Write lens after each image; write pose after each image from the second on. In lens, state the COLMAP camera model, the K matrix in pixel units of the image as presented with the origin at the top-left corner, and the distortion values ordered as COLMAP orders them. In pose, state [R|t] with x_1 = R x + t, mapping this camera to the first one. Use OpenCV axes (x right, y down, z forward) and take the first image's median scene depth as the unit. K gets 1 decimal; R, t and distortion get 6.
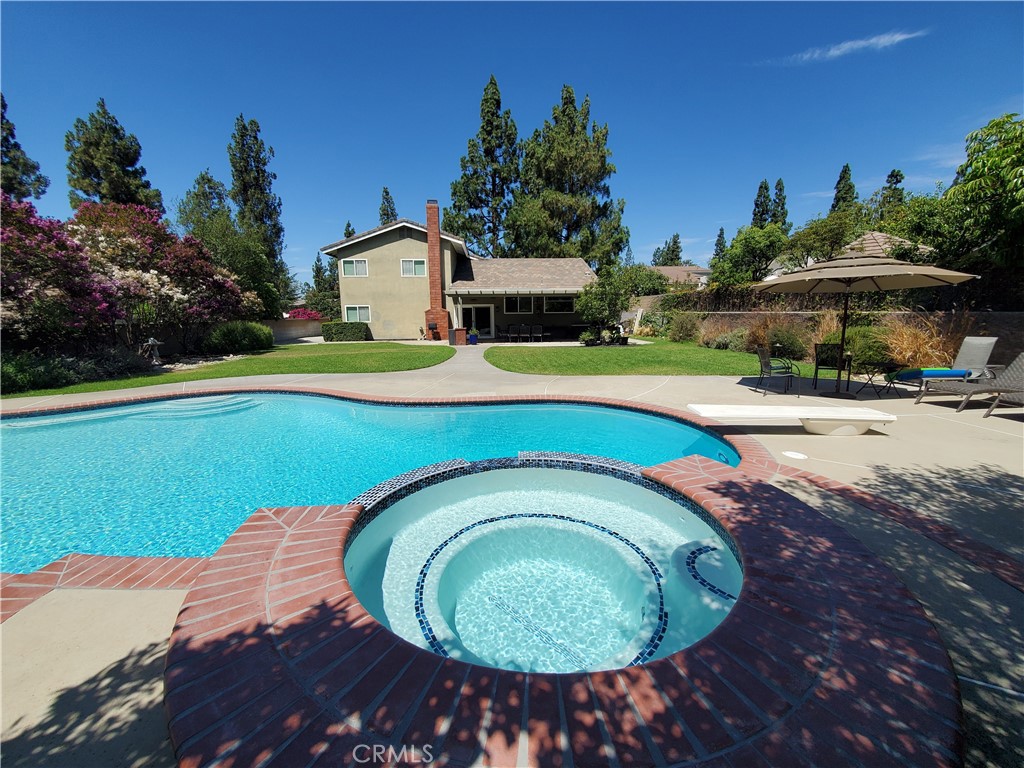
lens RADIAL K [[391.1, 0, 514.6], [0, 391.1, 385.9], [0, 0, 1]] dist [-0.000007, -0.000274]
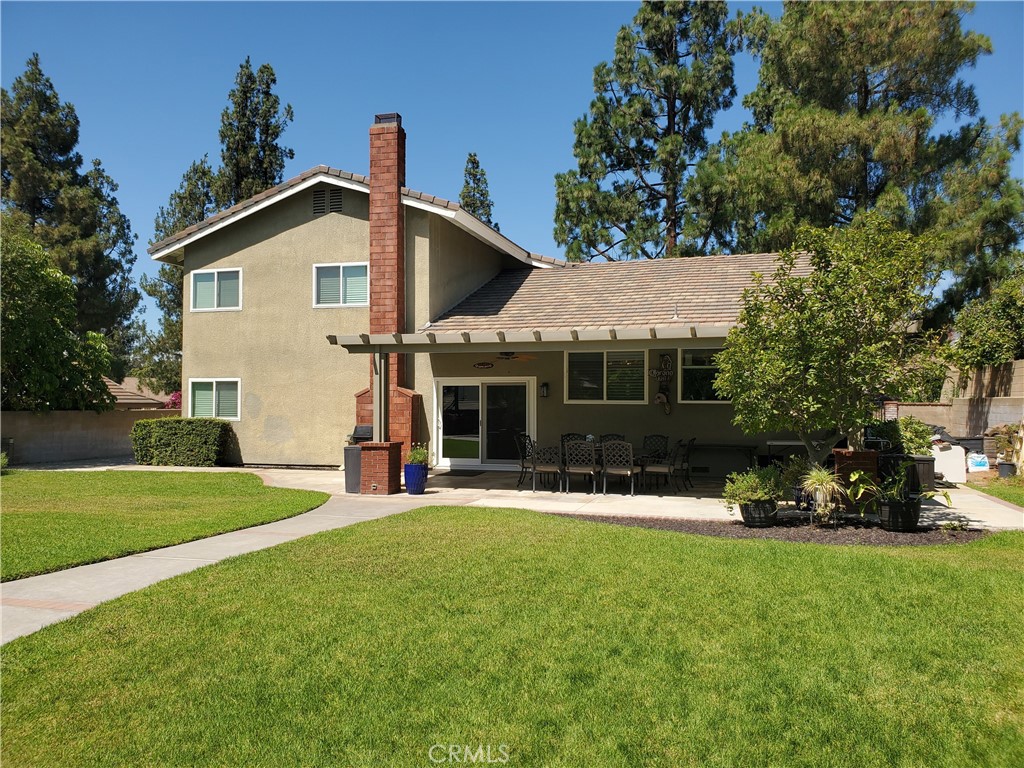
lens RADIAL K [[799.7, 0, 510.6], [0, 799.7, 398.3], [0, 0, 1]] dist [-0.004139, 0.030085]
pose [[0.940051, 0.010087, -0.340885, 0.169037], [-0.074091, 0.981729, -0.175270, -0.061535], [0.332889, 0.190019, 0.923622, 0.332058]]
